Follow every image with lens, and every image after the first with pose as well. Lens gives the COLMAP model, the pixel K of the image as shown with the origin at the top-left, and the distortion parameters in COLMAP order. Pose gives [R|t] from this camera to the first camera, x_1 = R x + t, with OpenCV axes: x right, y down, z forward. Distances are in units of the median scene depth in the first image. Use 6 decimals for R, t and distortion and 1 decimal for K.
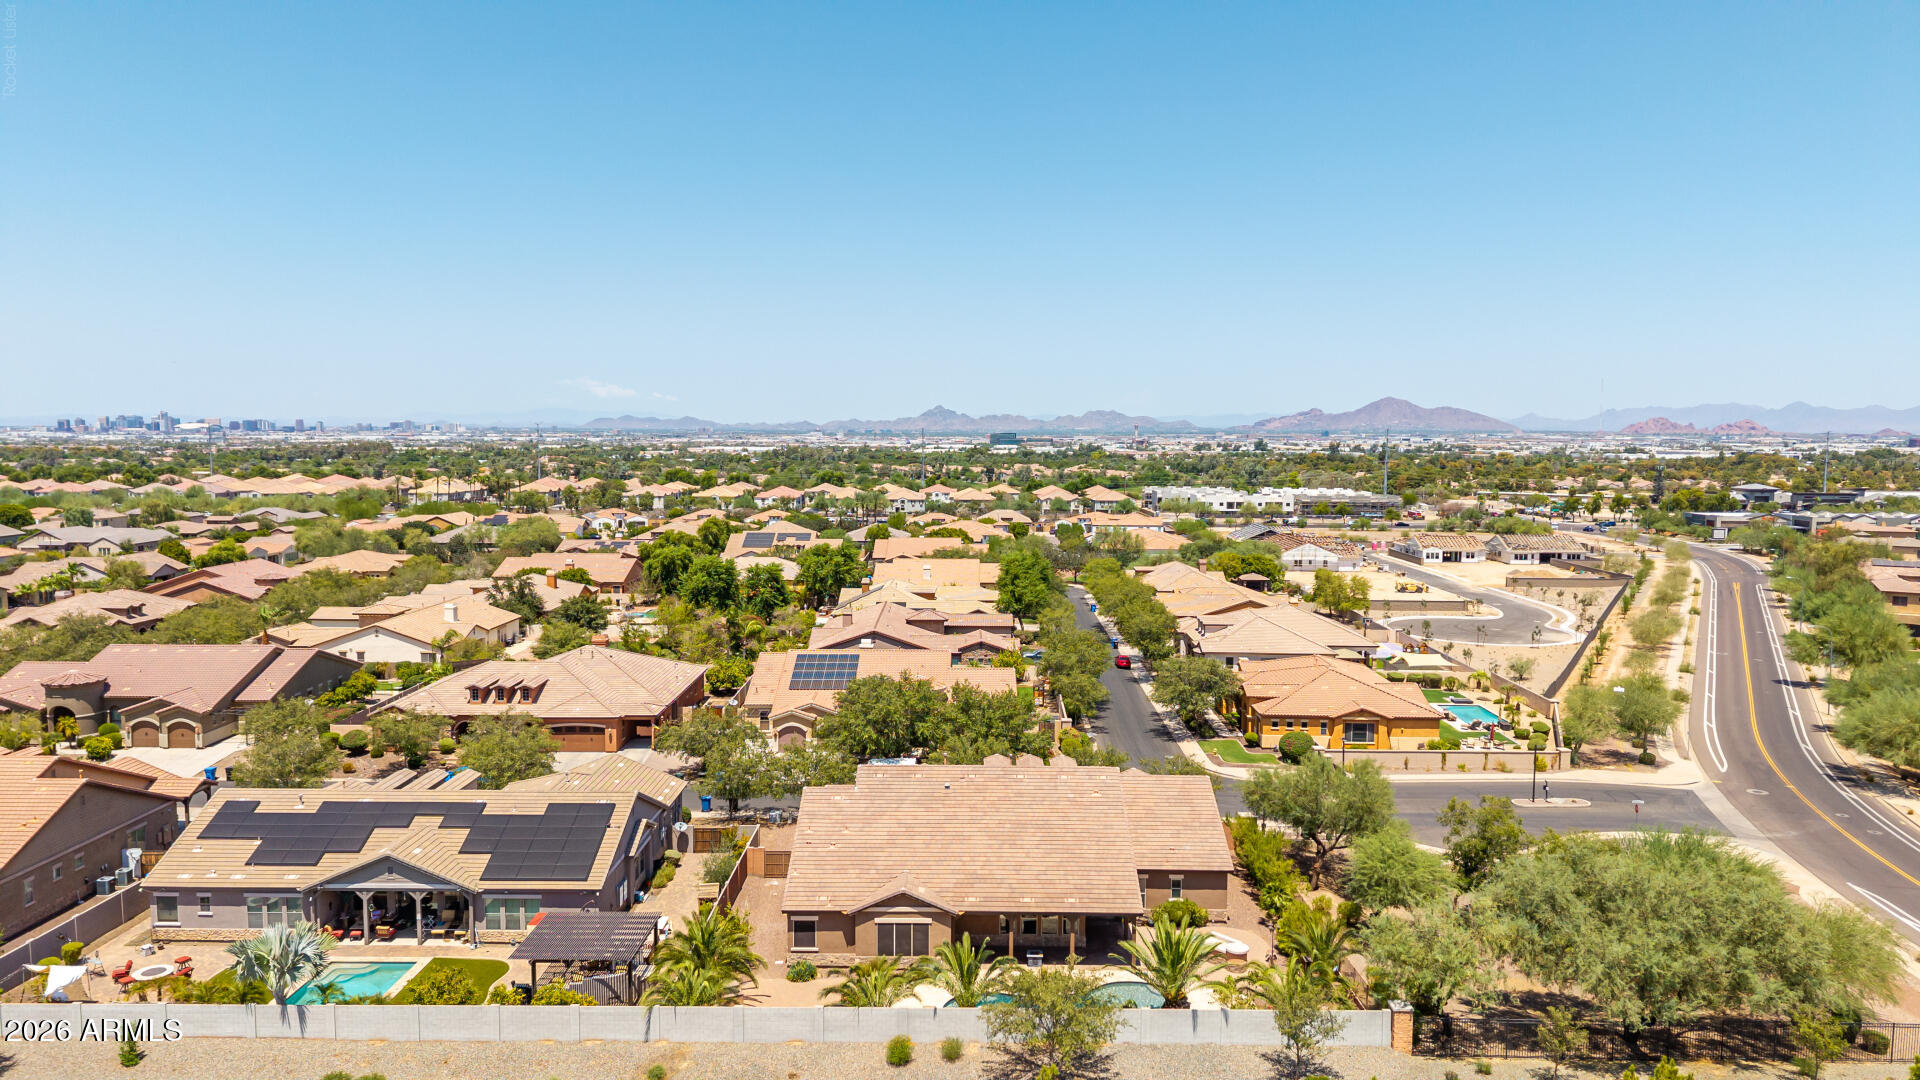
lens RADIAL K [[1282.0, 0, 960.0], [0, 1282.0, 540.0], [0, 0, 1]] dist [0.038330, -0.036900]
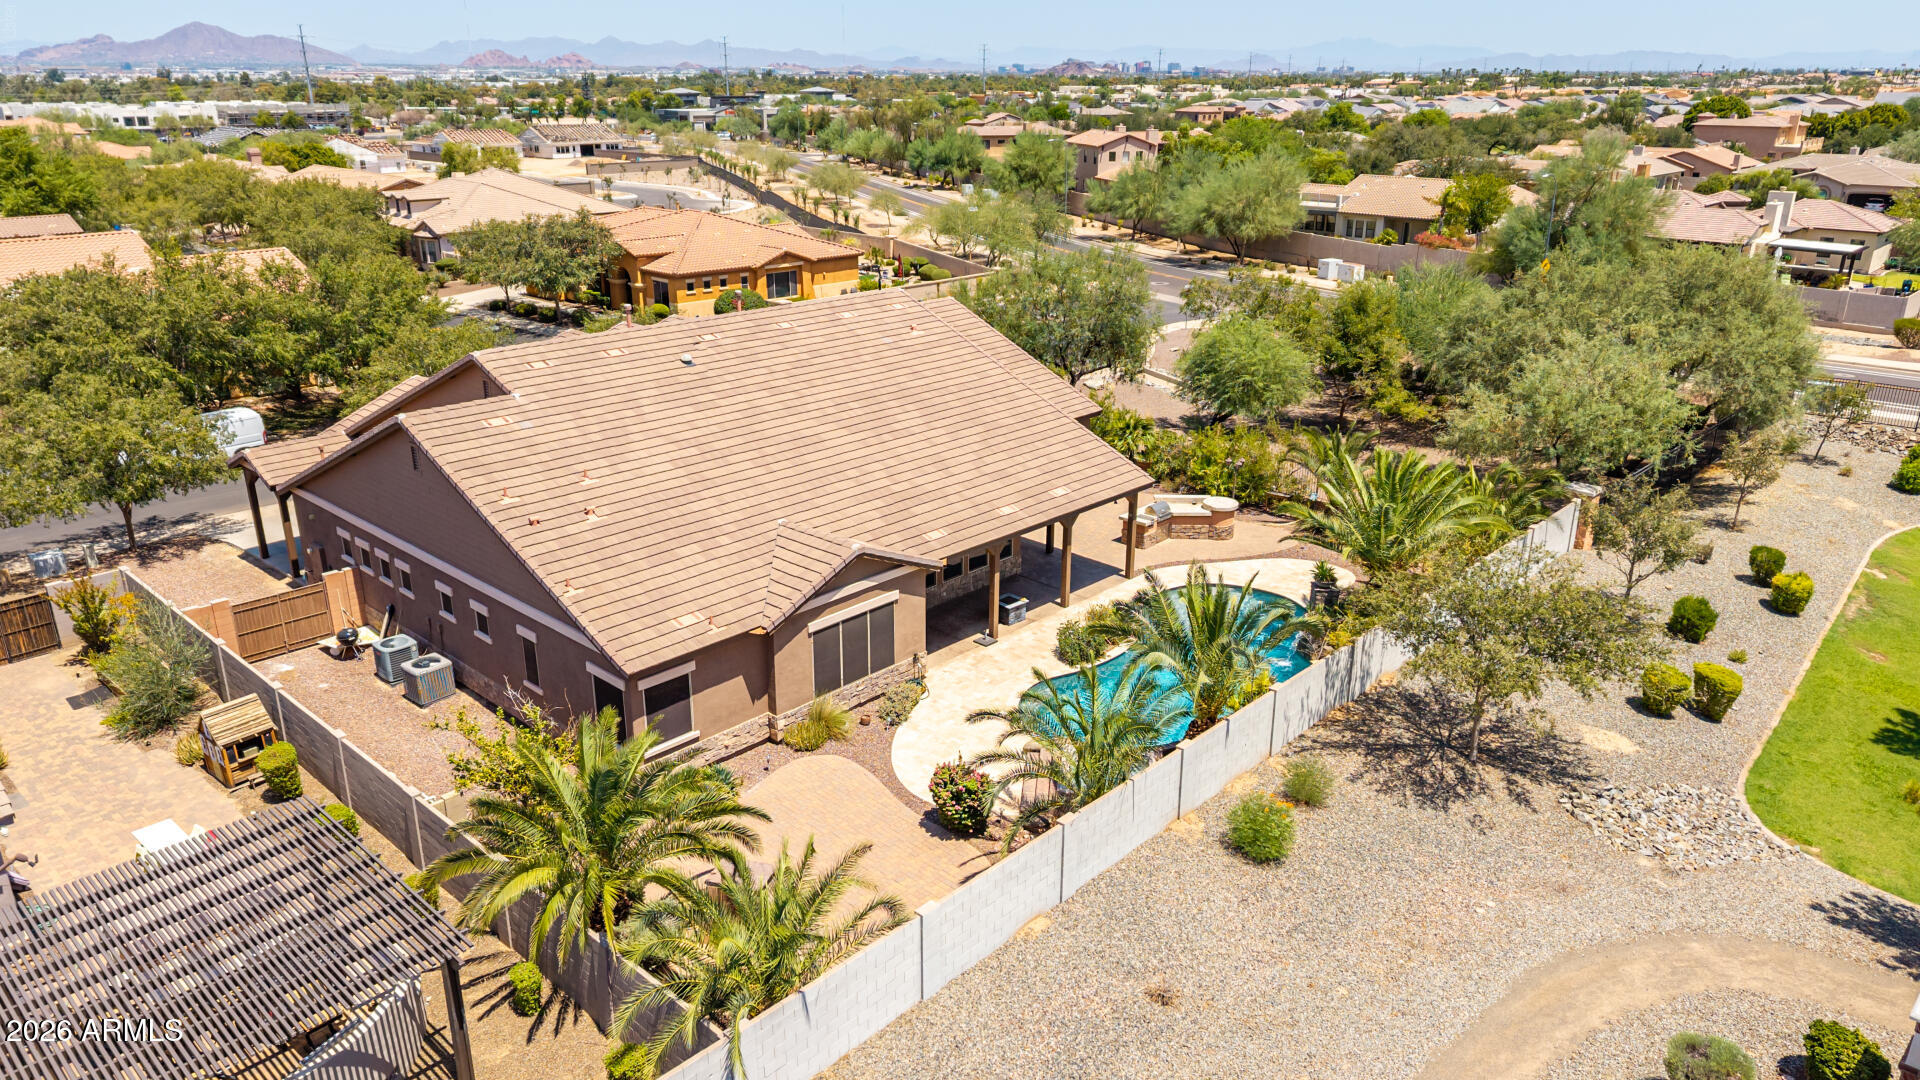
lens RADIAL K [[1298.7, 0, 955.5], [0, 1298.7, 551.1], [0, 0, 1]] dist [0.029523, -0.034236]
pose [[0.683325, -0.257115, 0.683344, -0.304319], [0.064880, 0.953622, 0.293932, 0.125854], [-0.727226, -0.156516, 0.668315, 0.598690]]
